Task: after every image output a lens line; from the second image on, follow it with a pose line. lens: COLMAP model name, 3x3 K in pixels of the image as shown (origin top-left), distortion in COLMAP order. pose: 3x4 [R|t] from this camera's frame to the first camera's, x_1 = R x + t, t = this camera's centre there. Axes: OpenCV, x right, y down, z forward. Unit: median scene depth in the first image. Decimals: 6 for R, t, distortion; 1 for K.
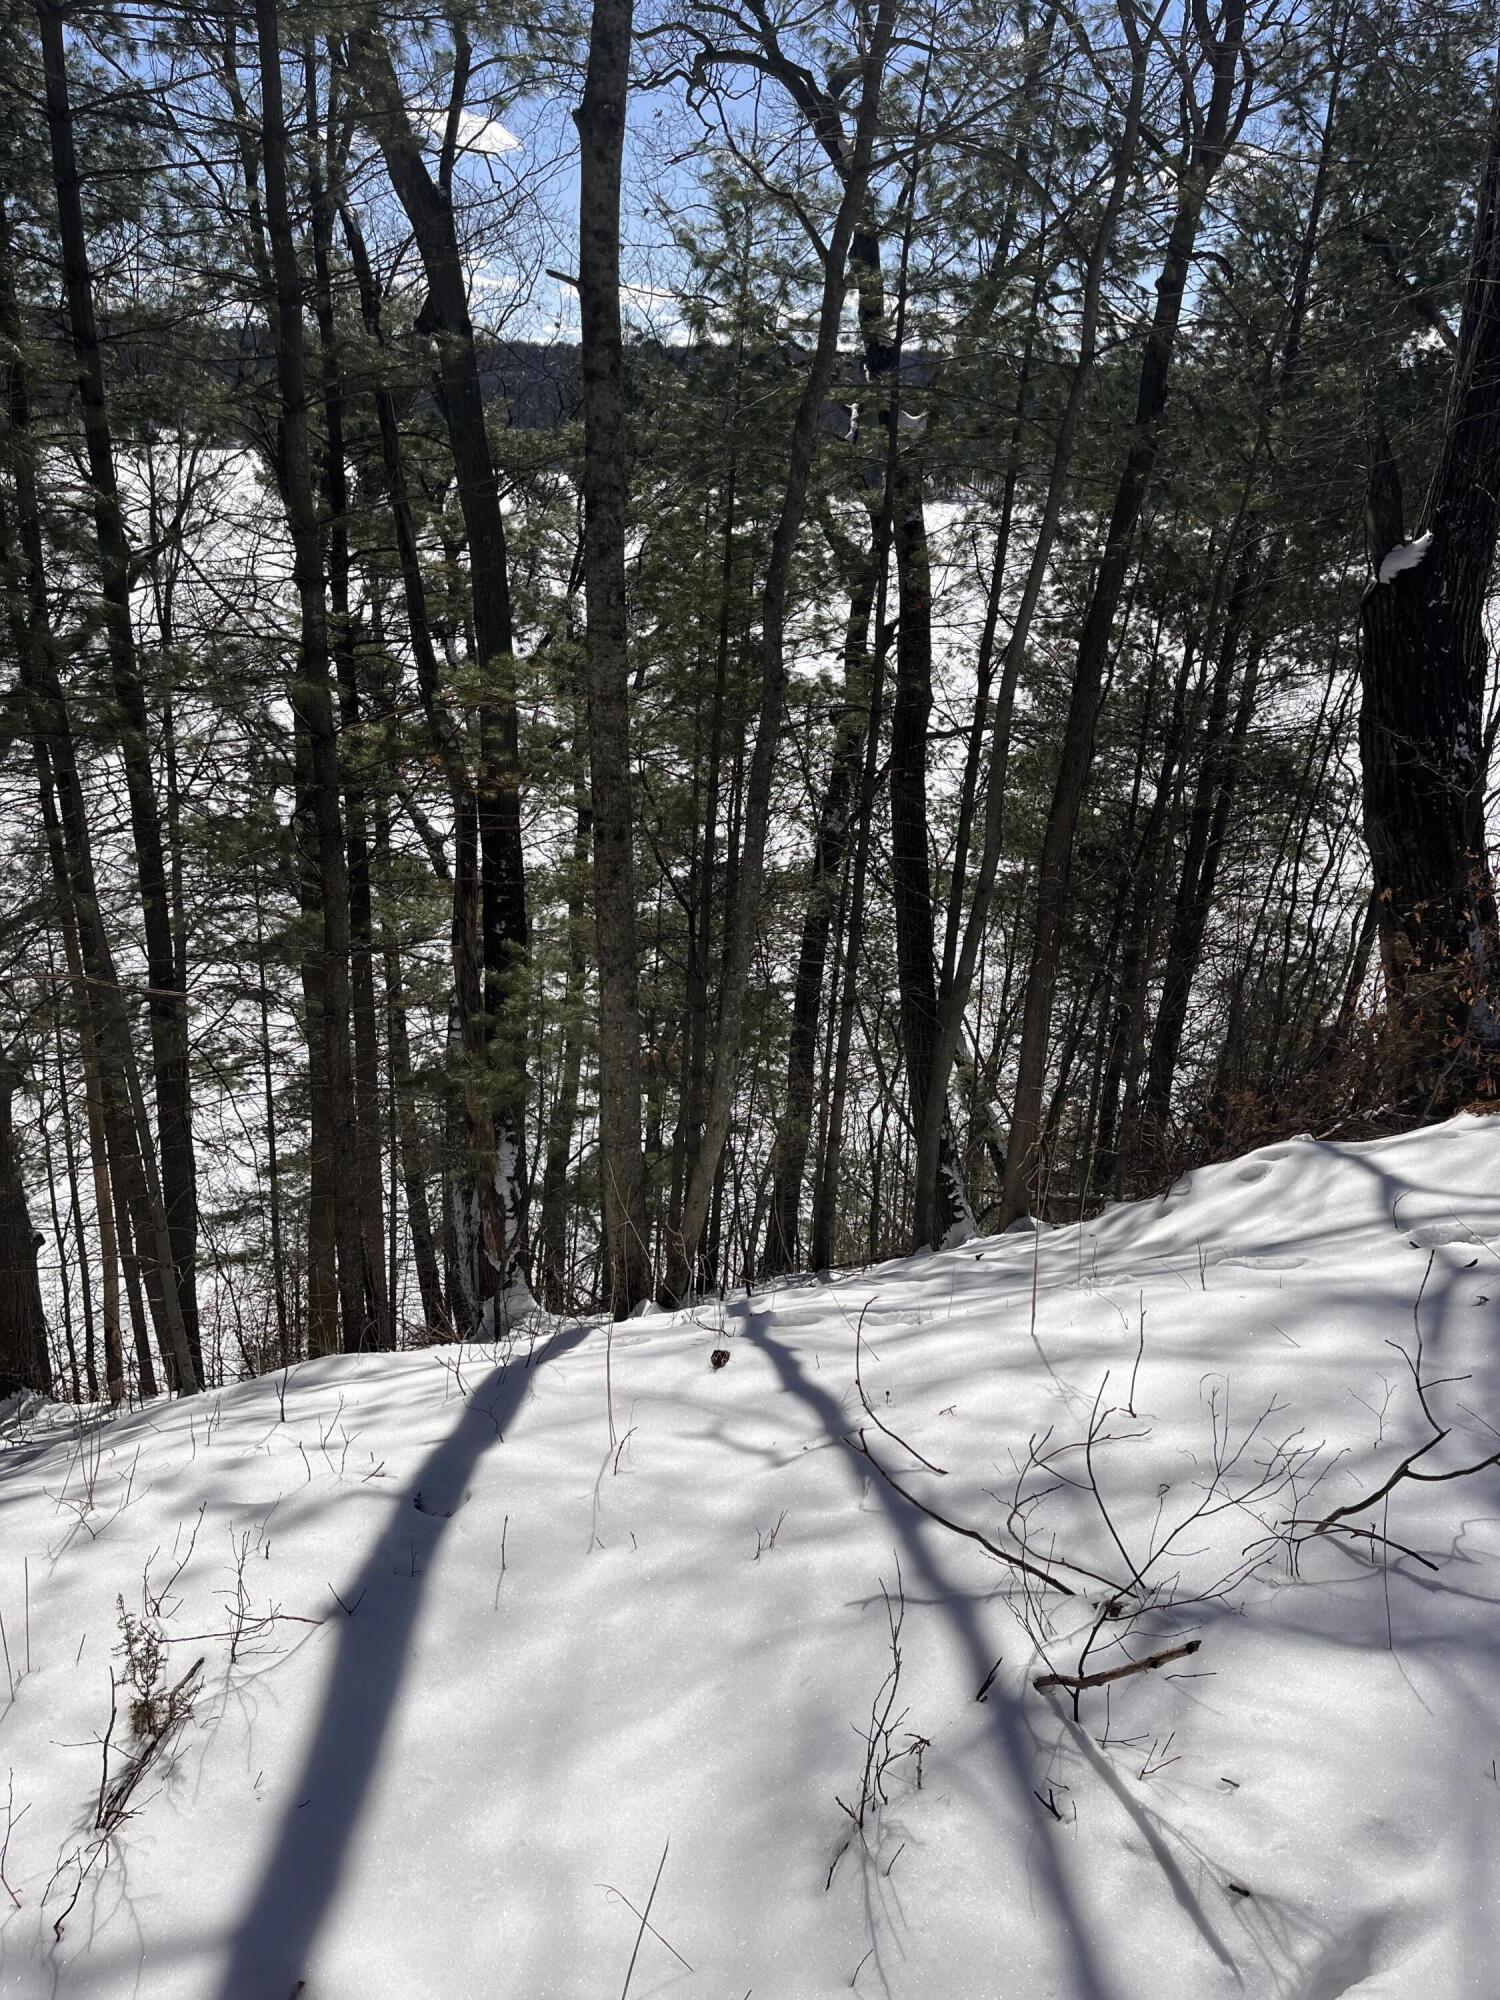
lens RADIAL K [[1519.4, 0, 744.2], [0, 1519.4, 990.6], [0, 0, 1]] dist [0.067181, -0.107118]
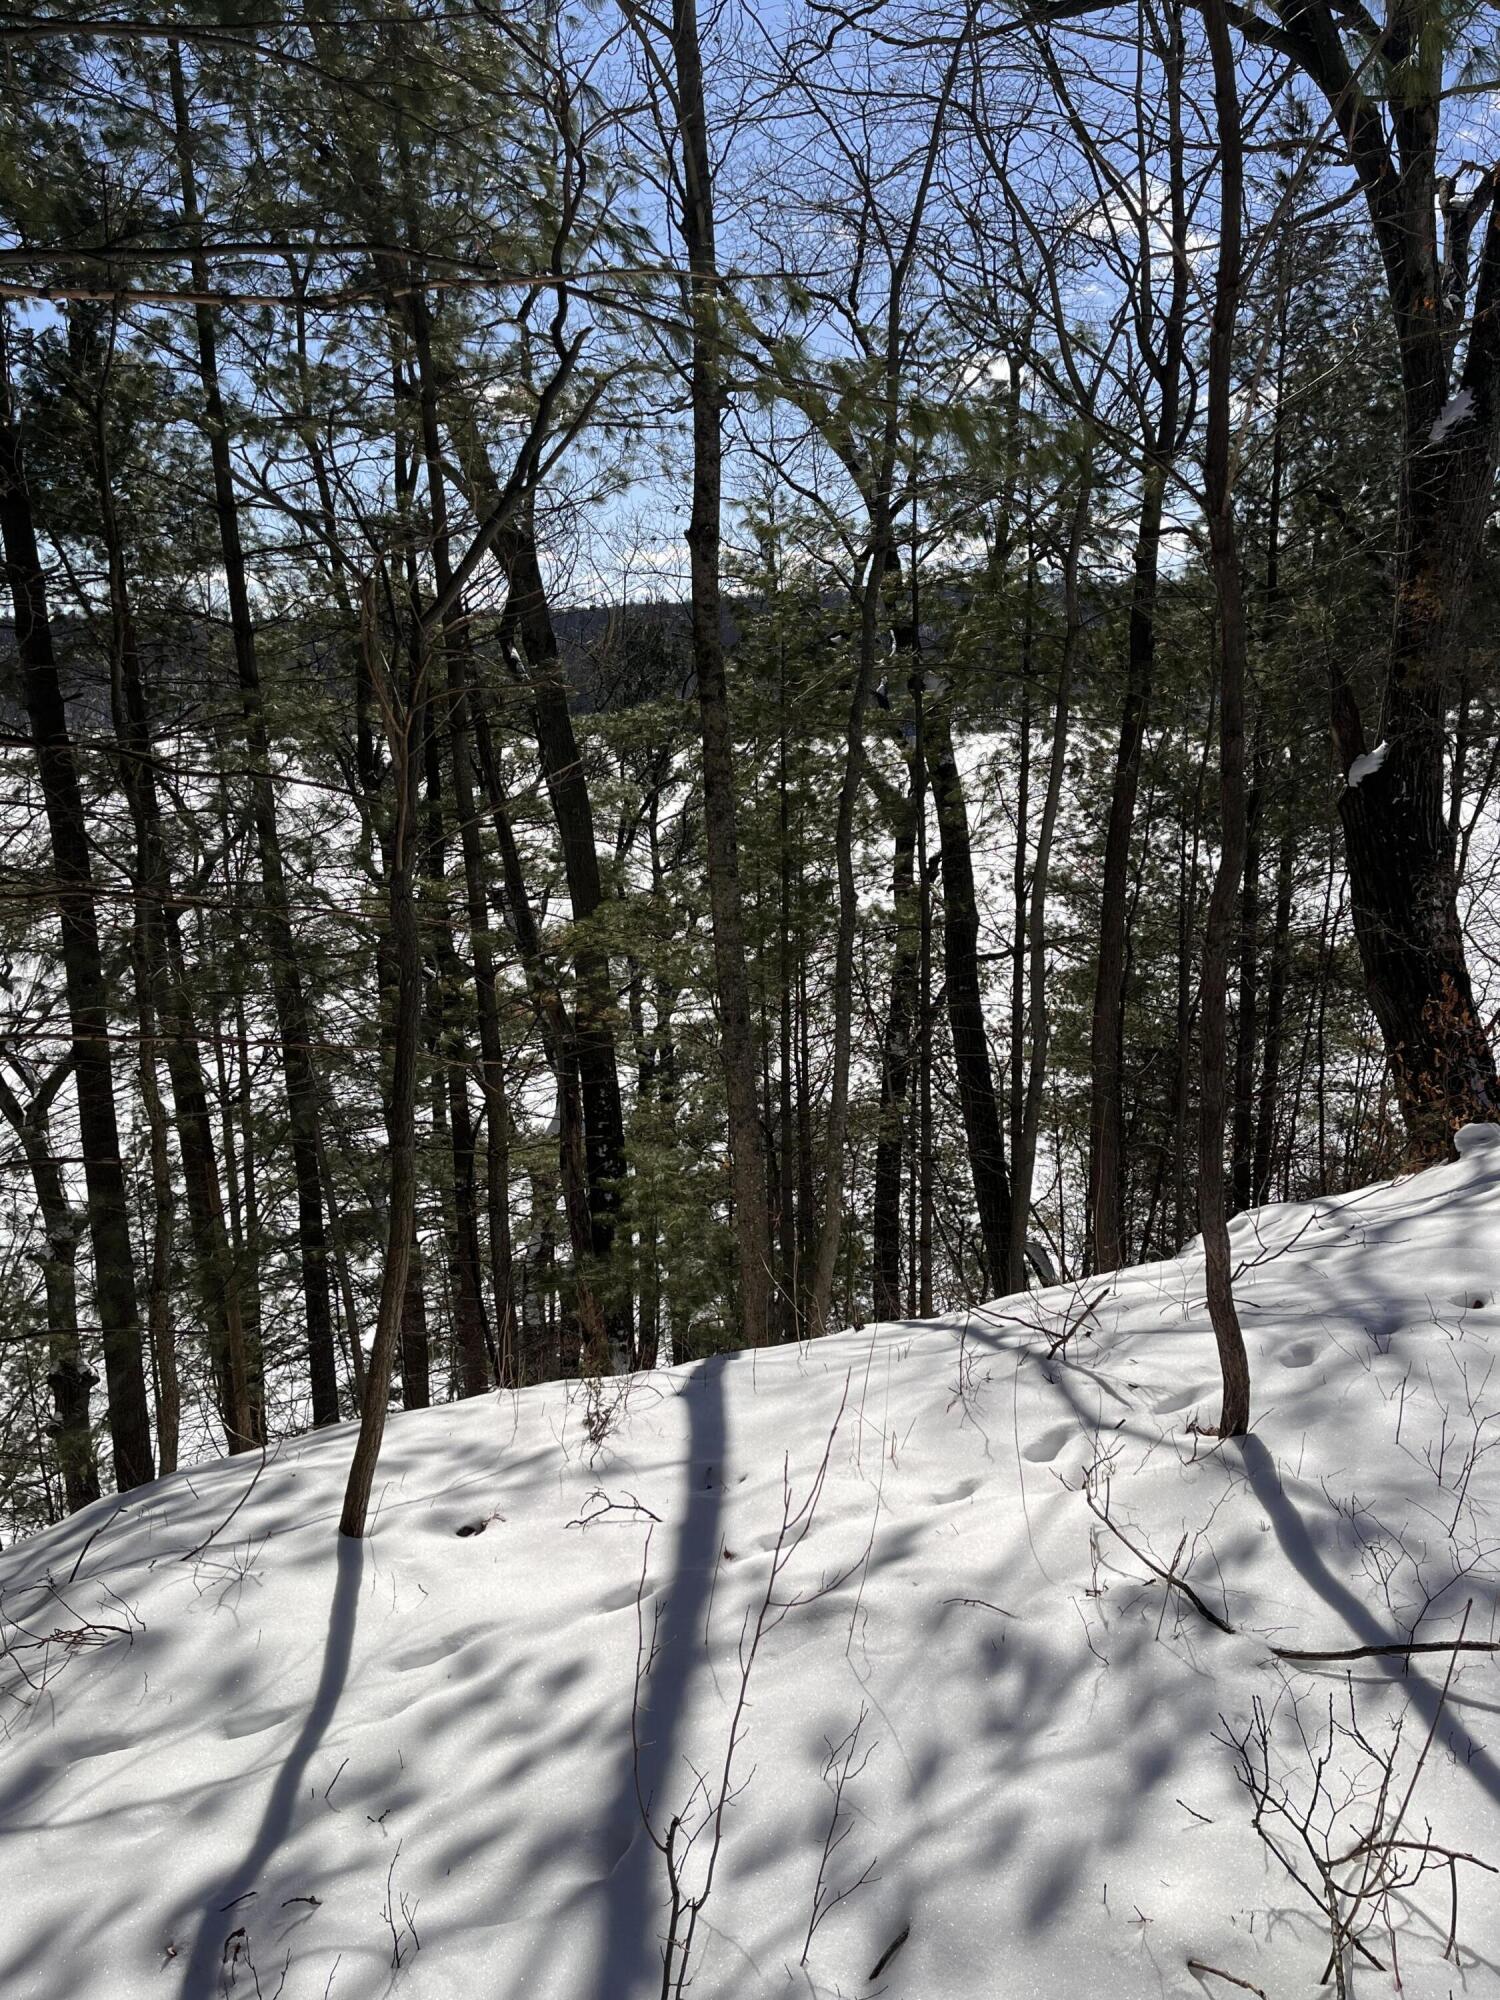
lens RADIAL K [[1661.2, 0, 756.0], [0, 1661.2, 1005.5], [0, 0, 1]] dist [0.063452, -0.065823]
pose [[0.996671, -0.078621, -0.021559, -0.014201], [0.074289, 0.984800, -0.157002, 0.043961], [0.033575, 0.154877, 0.987363, -0.168994]]
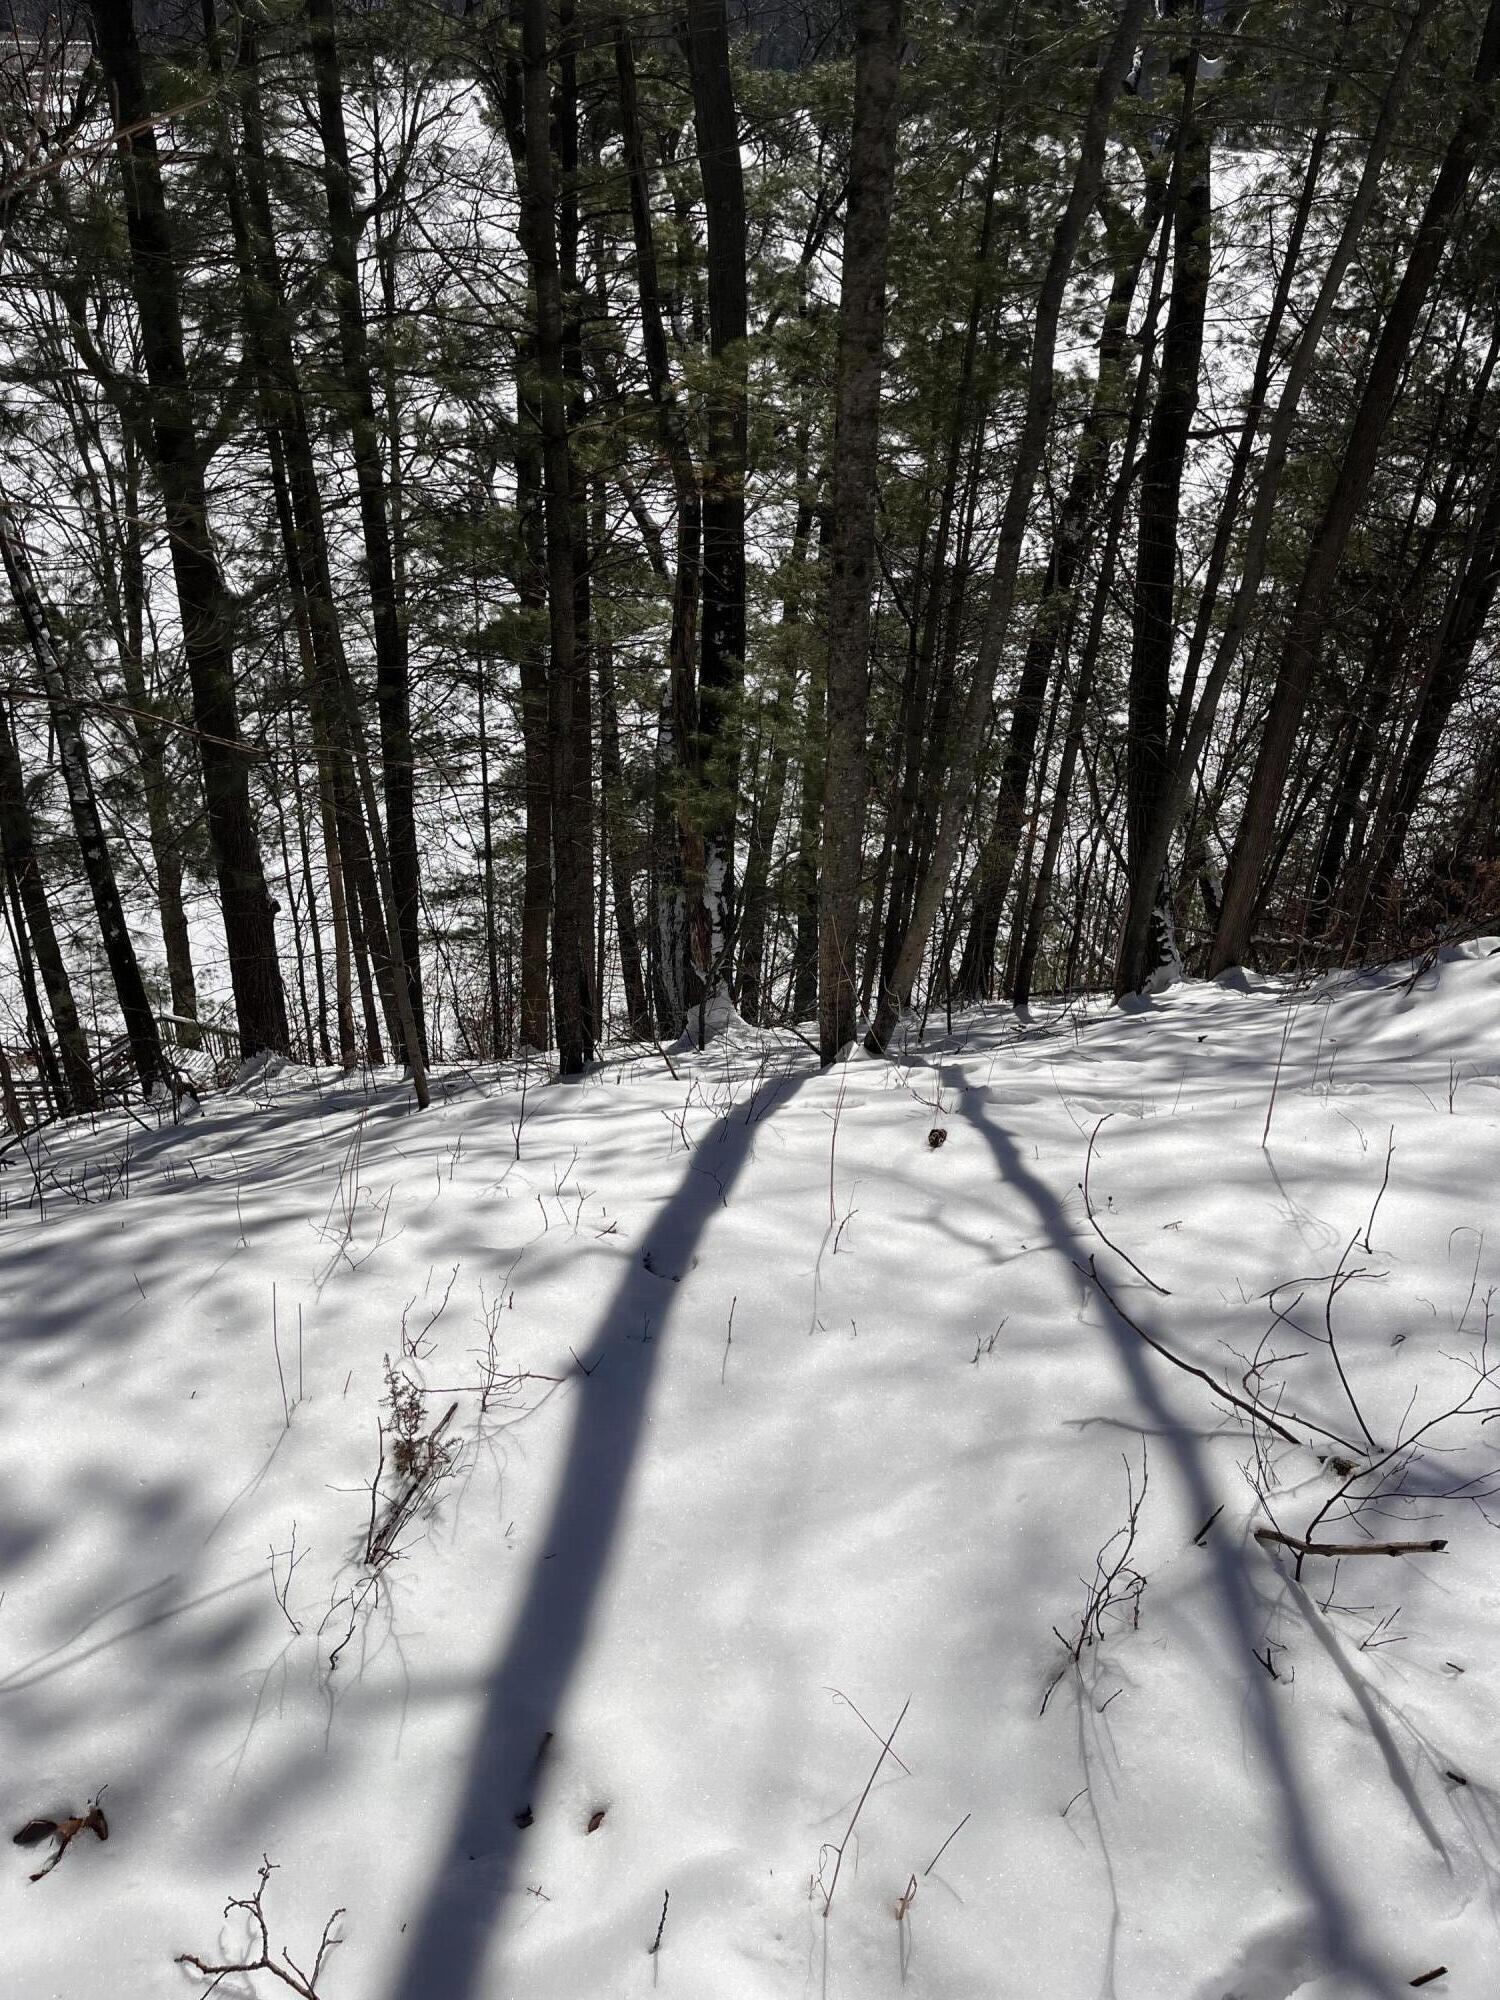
lens RADIAL K [[1512.9, 0, 750.0], [0, 1512.9, 1000.0], [0, 0, 1]] dist [0.063123, -0.089355]
pose [[0.990043, 0.076478, -0.118175, -0.006804], [-0.051341, 0.977888, 0.202730, -0.011103], [0.131067, -0.194645, 0.972078, 0.006511]]
